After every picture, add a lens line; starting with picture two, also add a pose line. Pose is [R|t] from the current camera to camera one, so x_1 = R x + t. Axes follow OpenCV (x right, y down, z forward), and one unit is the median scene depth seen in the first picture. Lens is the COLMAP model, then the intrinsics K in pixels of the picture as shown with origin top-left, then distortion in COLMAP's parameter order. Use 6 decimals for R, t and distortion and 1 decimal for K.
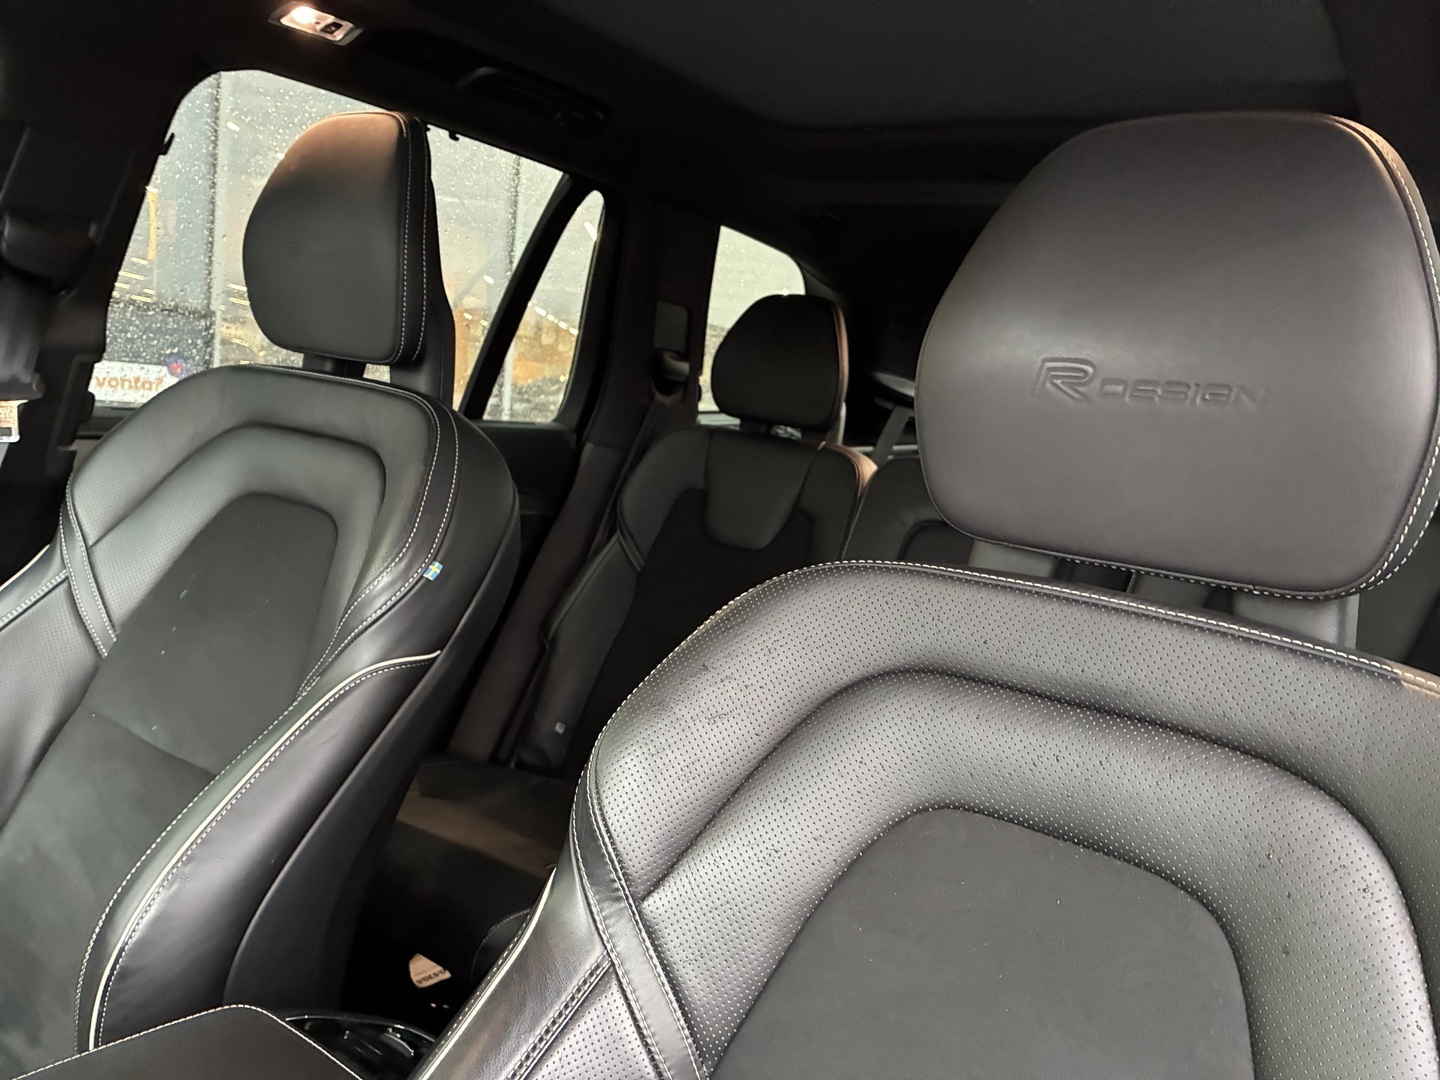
lens RADIAL K [[1080.3, 0, 721.0], [0, 1080.3, 533.4], [0, 0, 1]] dist [0.002924, -0.000717]
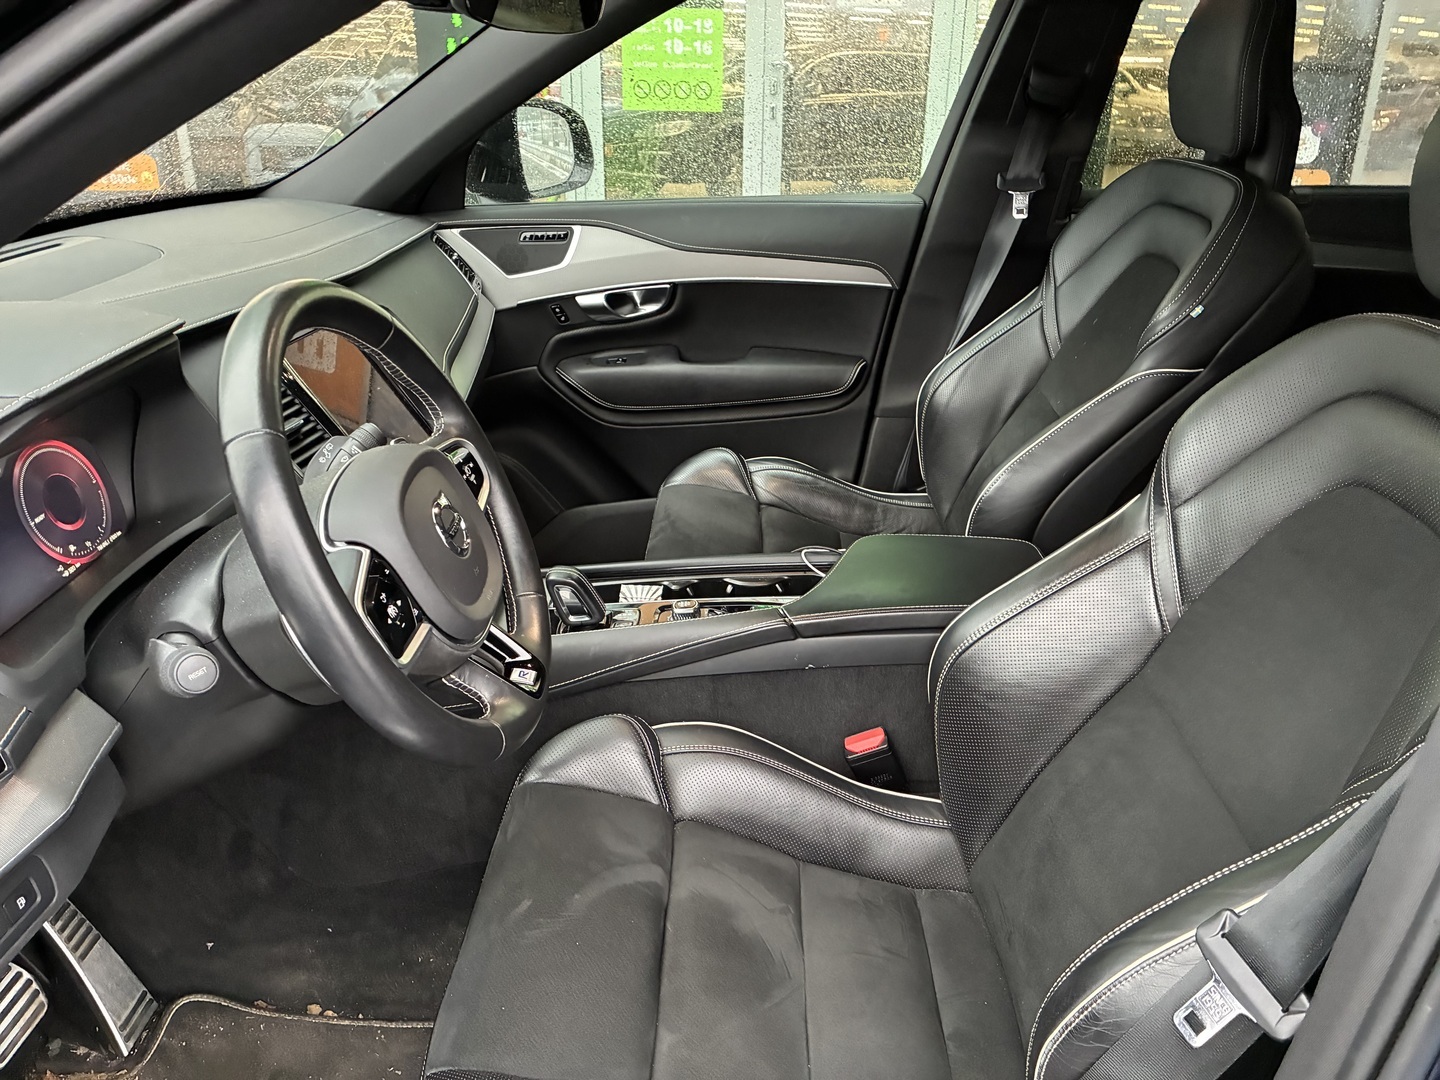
lens RADIAL K [[1080.3, 0, 721.5], [0, 1080.3, 540.0], [0, 0, 1]] dist [0.002924, -0.000717]
pose [[0.535931, 0.230606, -0.812157, 0.524262], [-0.040818, 0.967925, 0.247900, -0.001542], [0.843275, -0.099706, 0.528154, -0.279436]]
